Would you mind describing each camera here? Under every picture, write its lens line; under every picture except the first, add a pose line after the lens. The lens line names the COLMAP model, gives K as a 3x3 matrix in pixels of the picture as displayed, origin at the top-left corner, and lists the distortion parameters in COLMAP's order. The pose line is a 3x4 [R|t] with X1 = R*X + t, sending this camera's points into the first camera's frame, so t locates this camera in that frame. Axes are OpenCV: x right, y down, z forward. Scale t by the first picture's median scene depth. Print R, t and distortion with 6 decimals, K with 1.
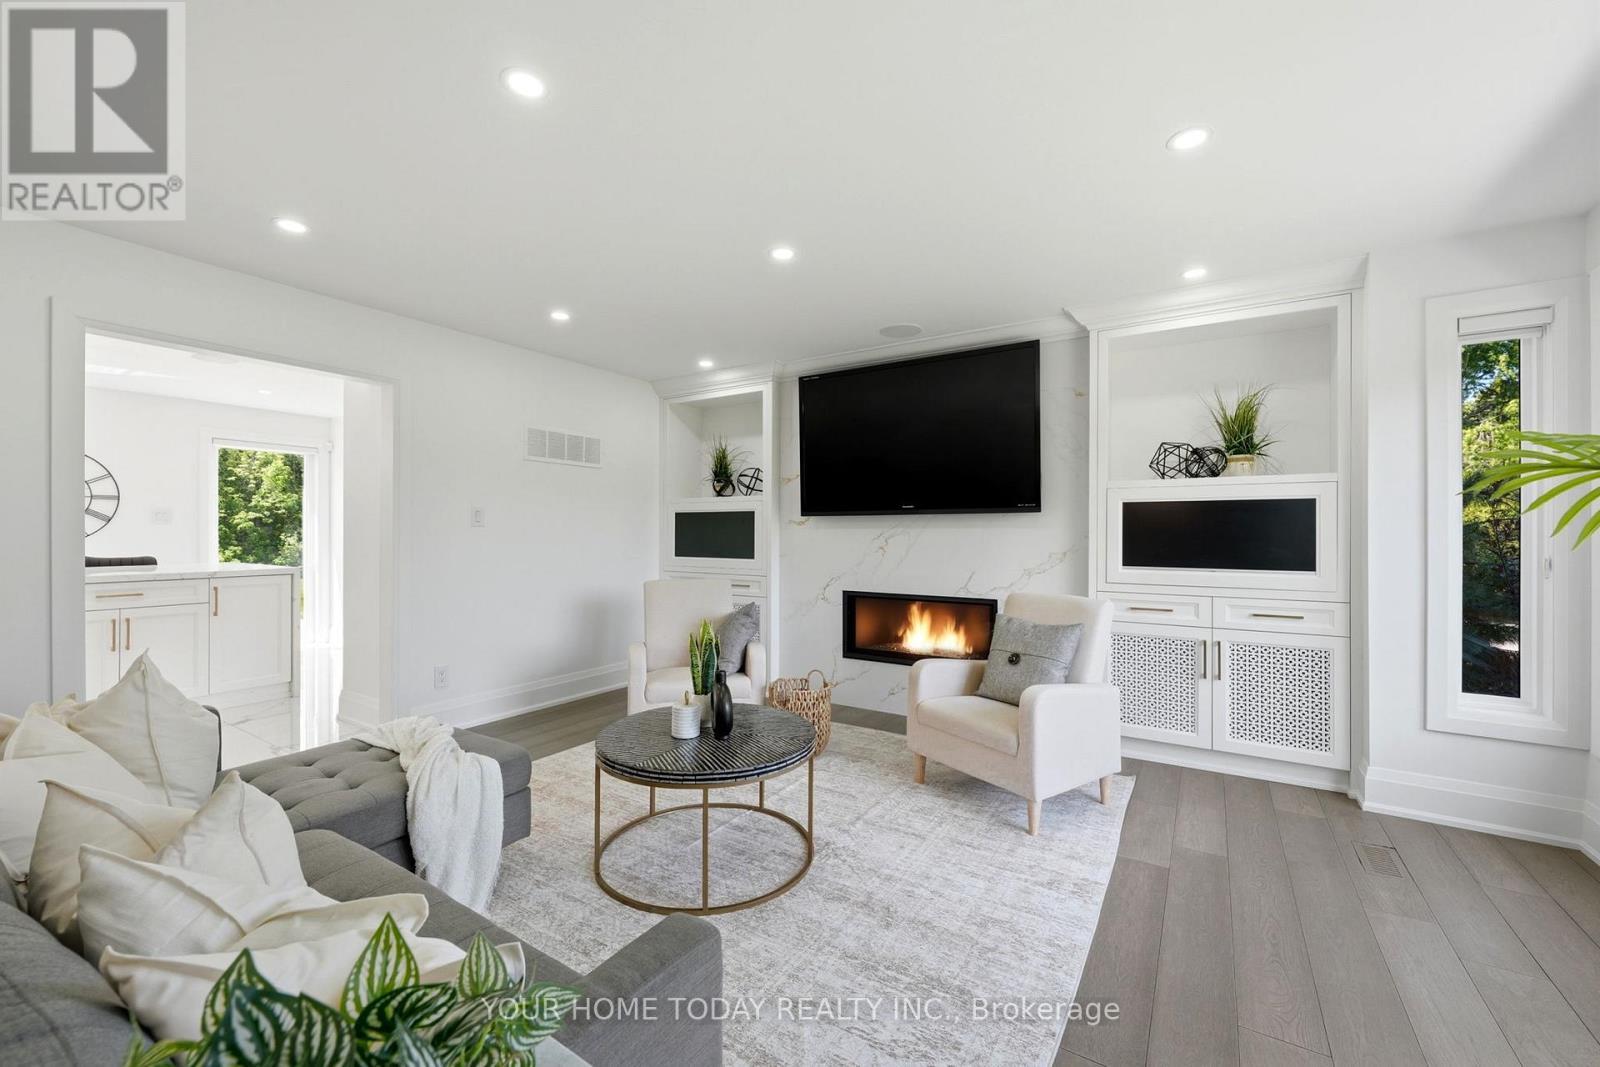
lens RADIAL K [[652.1, 0, 796.5], [0, 652.1, 533.7], [0, 0, 1]] dist [-0.002200, -0.000253]
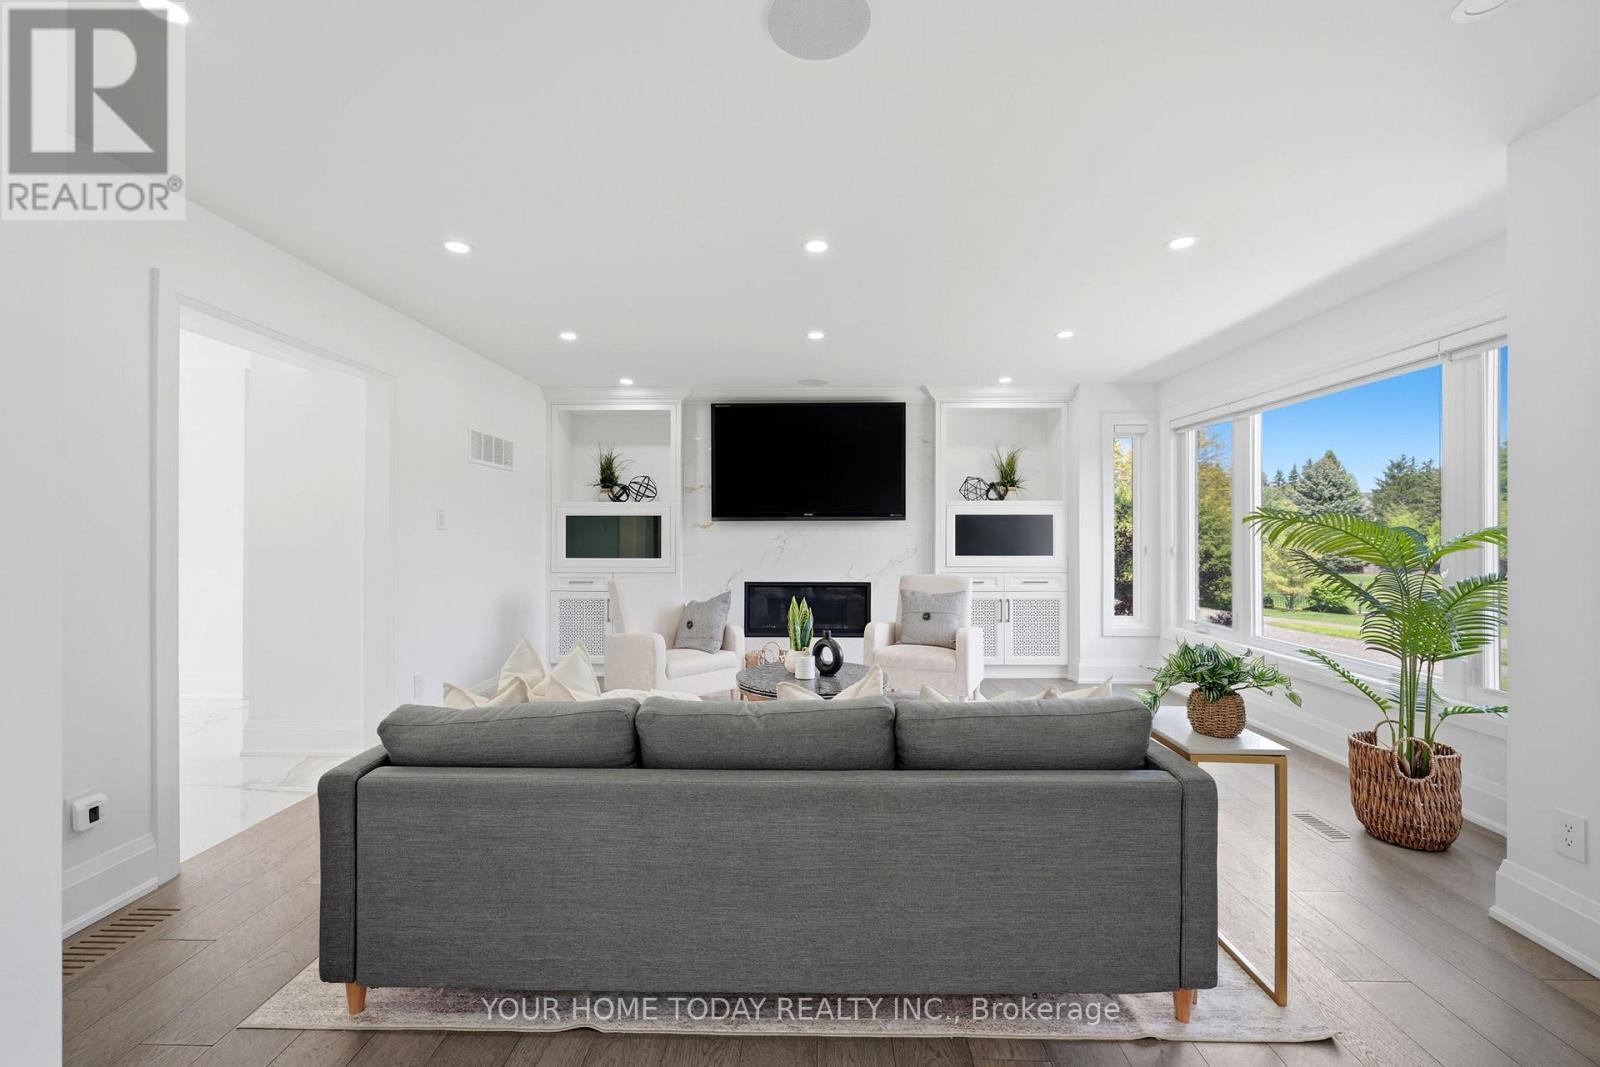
lens RADIAL K [[687.2, 0, 799.5], [0, 687.2, 531.9], [0, 0, 1]] dist [0.002157, -0.000073]
pose [[0.843099, -0.001681, 0.537756, -0.678229], [0.002685, 0.999996, -0.001083, -0.005834], [-0.537752, 0.002357, 0.843100, -0.179361]]
